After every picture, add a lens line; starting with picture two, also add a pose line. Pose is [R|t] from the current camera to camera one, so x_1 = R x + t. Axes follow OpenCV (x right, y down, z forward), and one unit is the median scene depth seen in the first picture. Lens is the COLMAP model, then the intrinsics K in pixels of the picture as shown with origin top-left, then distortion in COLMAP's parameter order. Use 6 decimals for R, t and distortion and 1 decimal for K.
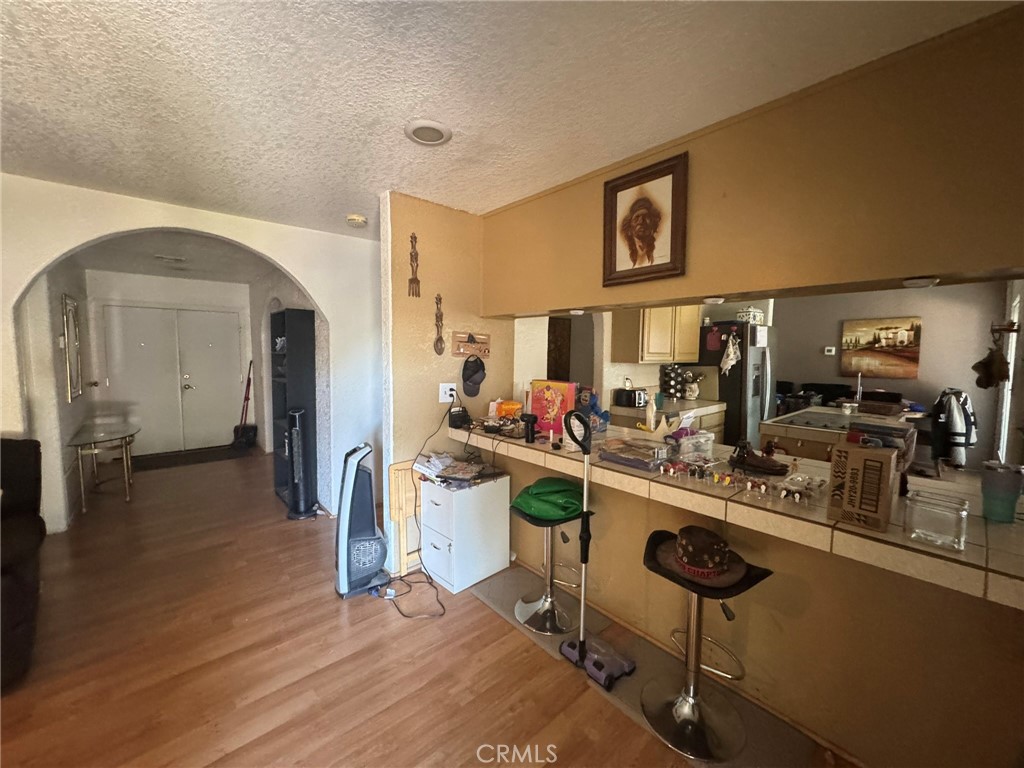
lens RADIAL K [[412.4, 0, 508.9], [0, 412.4, 381.0], [0, 0, 1]] dist [-0.000791, 0.000103]
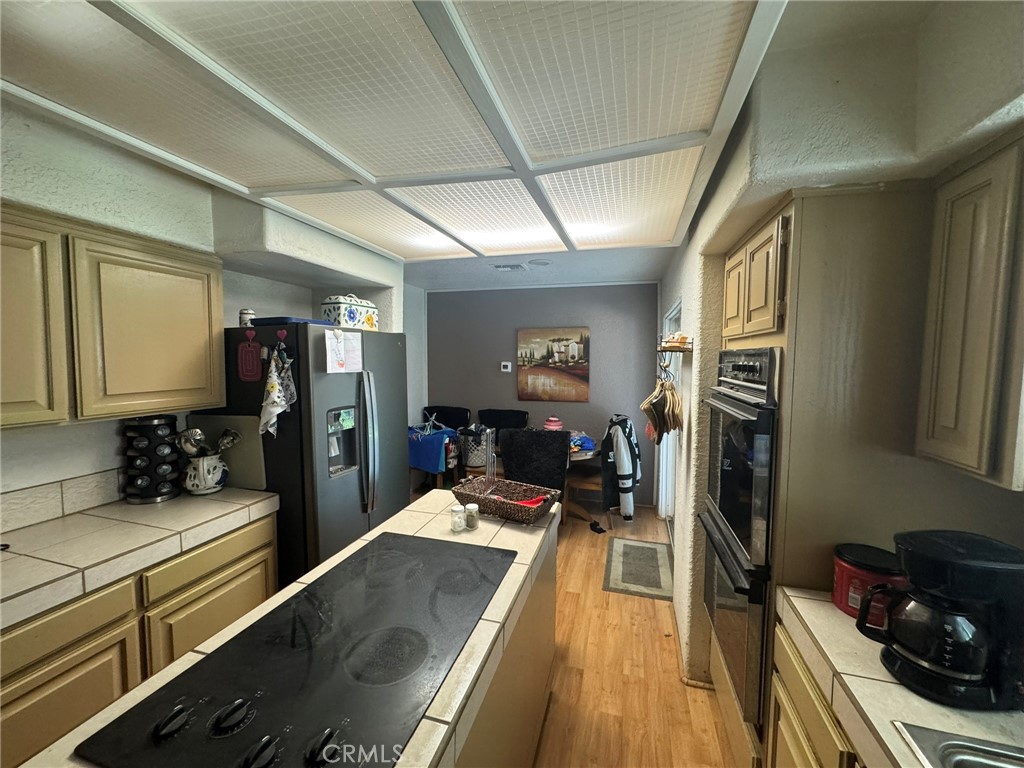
lens RADIAL K [[412.4, 0, 516.0], [0, 412.4, 381.5], [0, 0, 1]] dist [-0.000791, 0.000103]
pose [[0.834688, -0.034616, 0.549634, 0.406964], [0.039540, 0.999214, 0.002884, -0.052687], [-0.549301, 0.019326, 0.835401, 0.378792]]
